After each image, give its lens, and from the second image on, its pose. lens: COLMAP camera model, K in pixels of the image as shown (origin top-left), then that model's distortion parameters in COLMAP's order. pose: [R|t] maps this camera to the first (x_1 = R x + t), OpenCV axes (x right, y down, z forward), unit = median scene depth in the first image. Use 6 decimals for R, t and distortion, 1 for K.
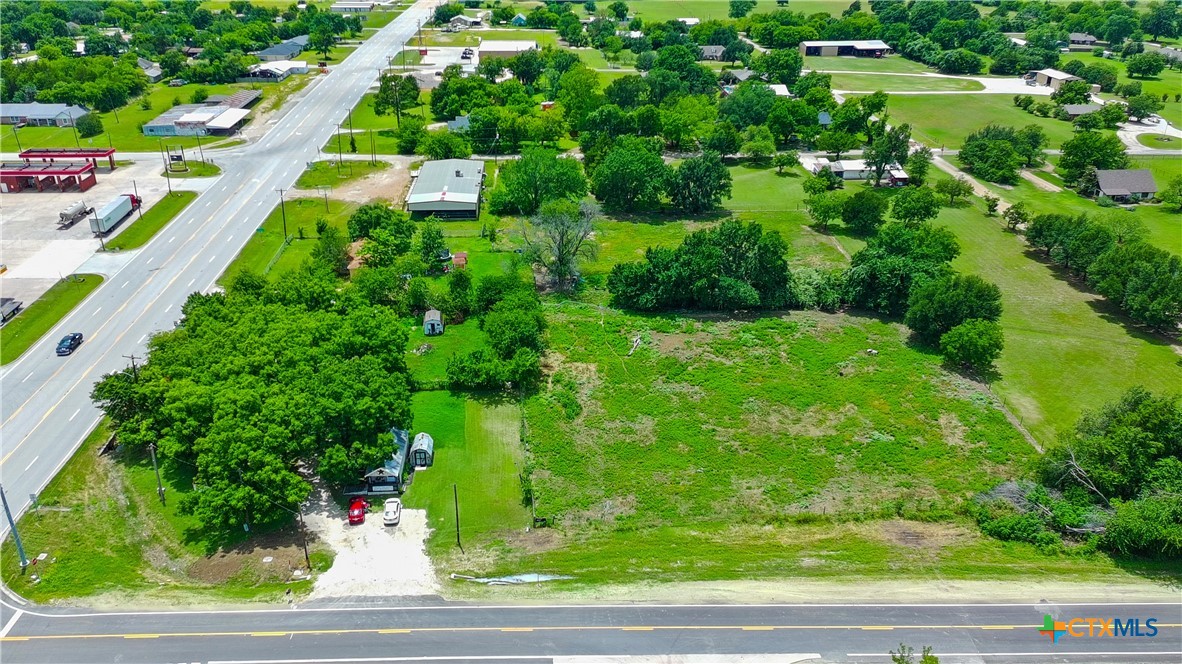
lens RADIAL K [[903.1, 0, 597.6], [0, 903.1, 326.3], [0, 0, 1]] dist [0.087181, -0.086269]
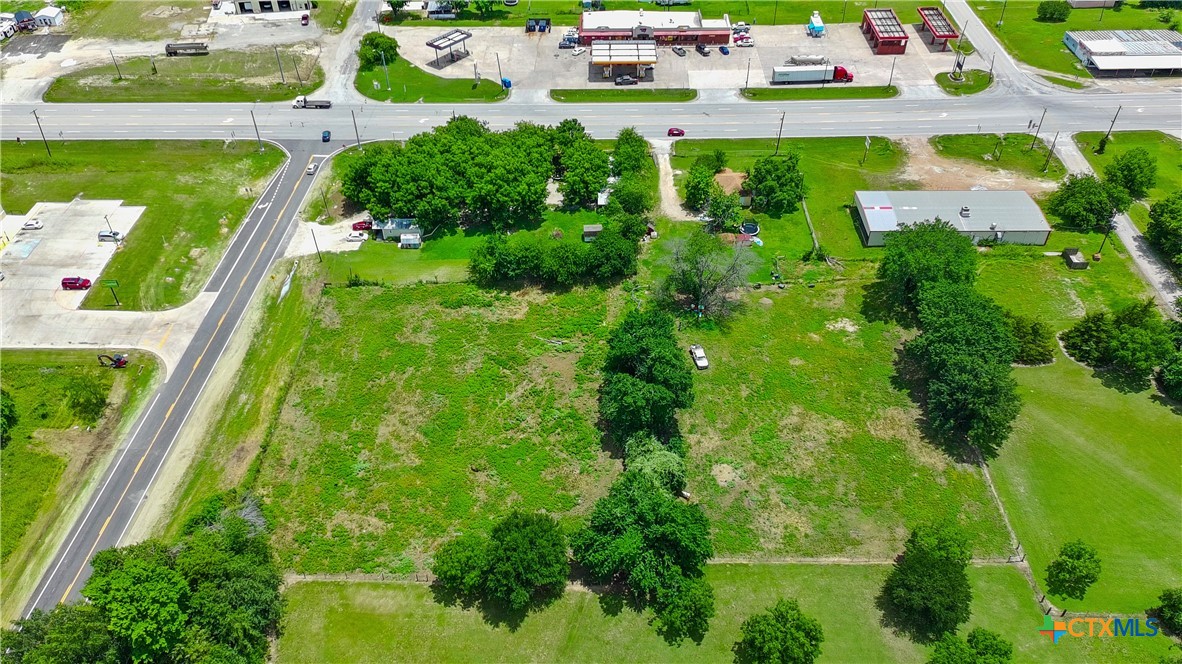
lens RADIAL K [[903.1, 0, 597.6], [0, 903.1, 326.3], [0, 0, 1]] dist [0.087181, -0.086269]
pose [[-0.077464, 0.639543, -0.764842, 0.889480], [-0.413810, 0.677323, 0.608272, -0.702643], [0.907061, 0.363619, 0.212181, 0.798893]]
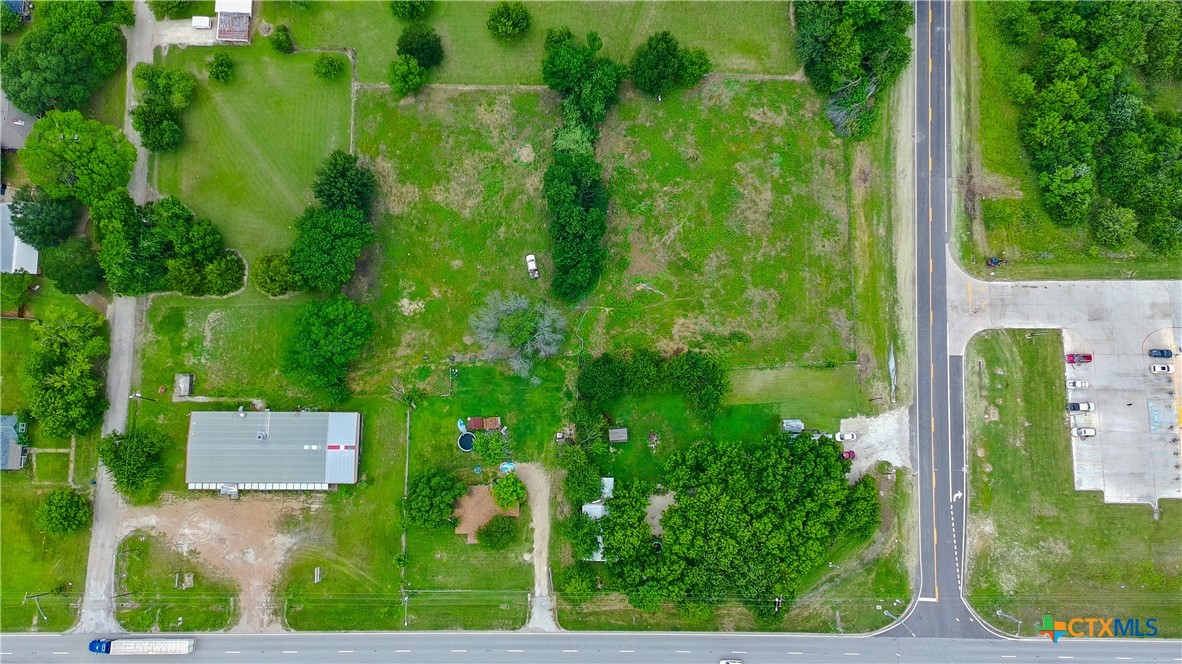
lens RADIAL K [[903.1, 0, 597.6], [0, 903.1, 326.3], [0, 0, 1]] dist [0.087181, -0.086269]
pose [[0.074347, -0.988293, 0.133228, -0.207194], [0.432416, 0.152333, 0.888713, -1.238553], [-0.898604, -0.008464, 0.438679, 0.456414]]
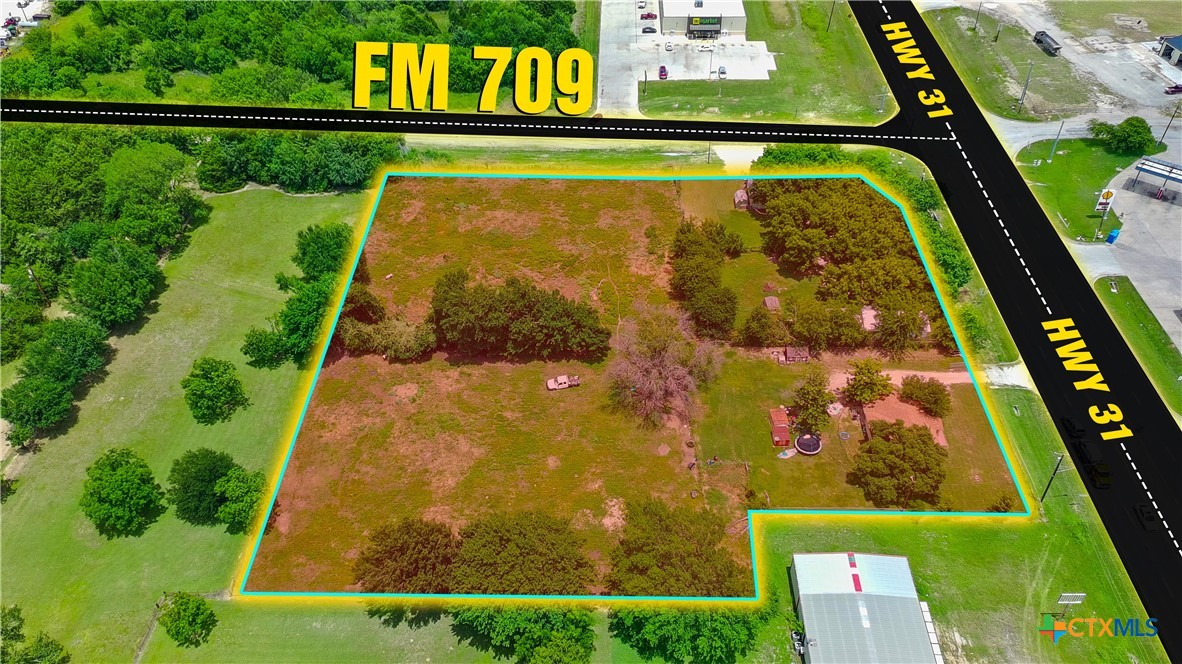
lens RADIAL K [[903.1, 0, 597.6], [0, 903.1, 326.3], [0, 0, 1]] dist [0.087181, -0.086269]
pose [[-0.995472, -0.065525, 0.068855, -0.046018], [0.035284, 0.417904, 0.907806, -1.036715], [-0.088259, 0.906125, -0.413700, 1.528828]]
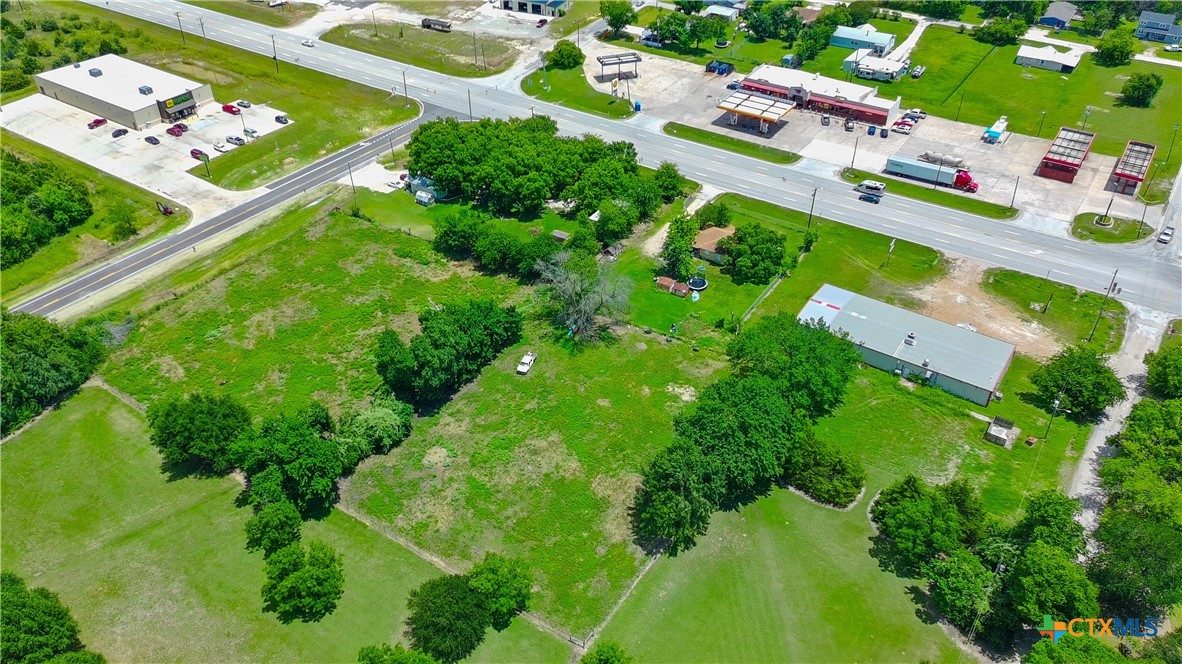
lens RADIAL K [[903.1, 0, 597.6], [0, 903.1, 326.3], [0, 0, 1]] dist [0.087181, -0.086269]
pose [[-0.613808, 0.463993, -0.638710, 0.702818], [-0.334409, 0.580065, 0.742762, -0.947359], [0.715130, 0.669504, -0.200885, 1.415041]]
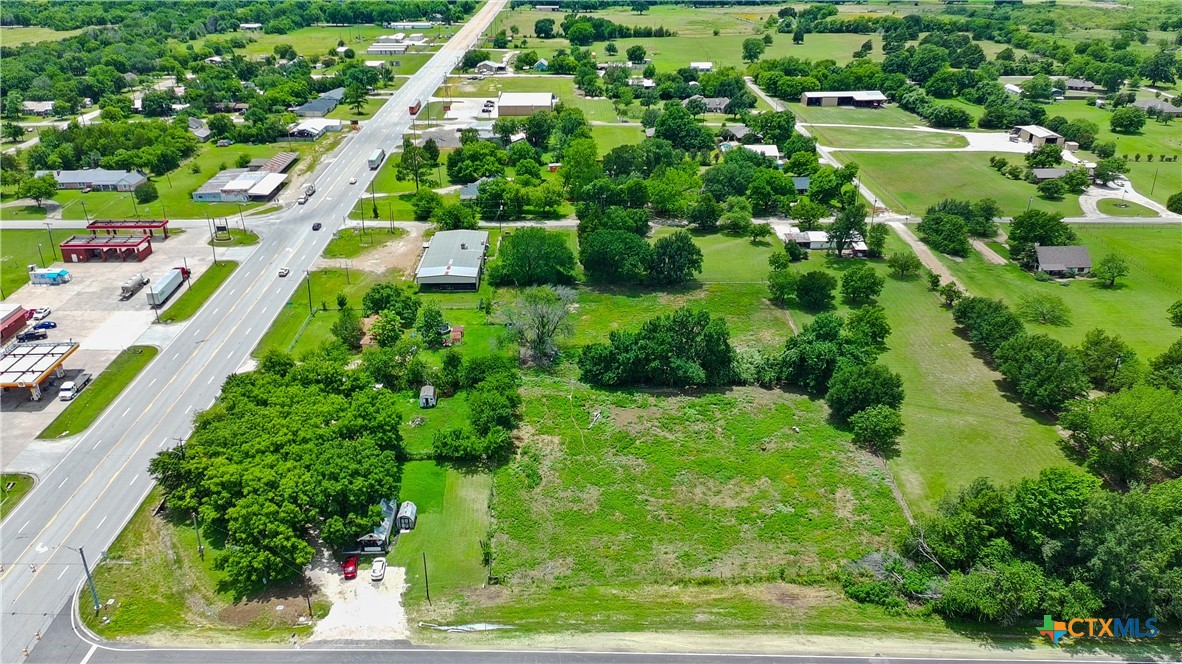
lens RADIAL K [[903.1, 0, 597.6], [0, 903.1, 326.3], [0, 0, 1]] dist [0.087181, -0.086269]
pose [[0.999057, 0.009921, -0.042280, 0.093166], [-0.010140, 0.999936, -0.004967, -0.094405], [0.042228, 0.005391, 0.999093, -0.186142]]
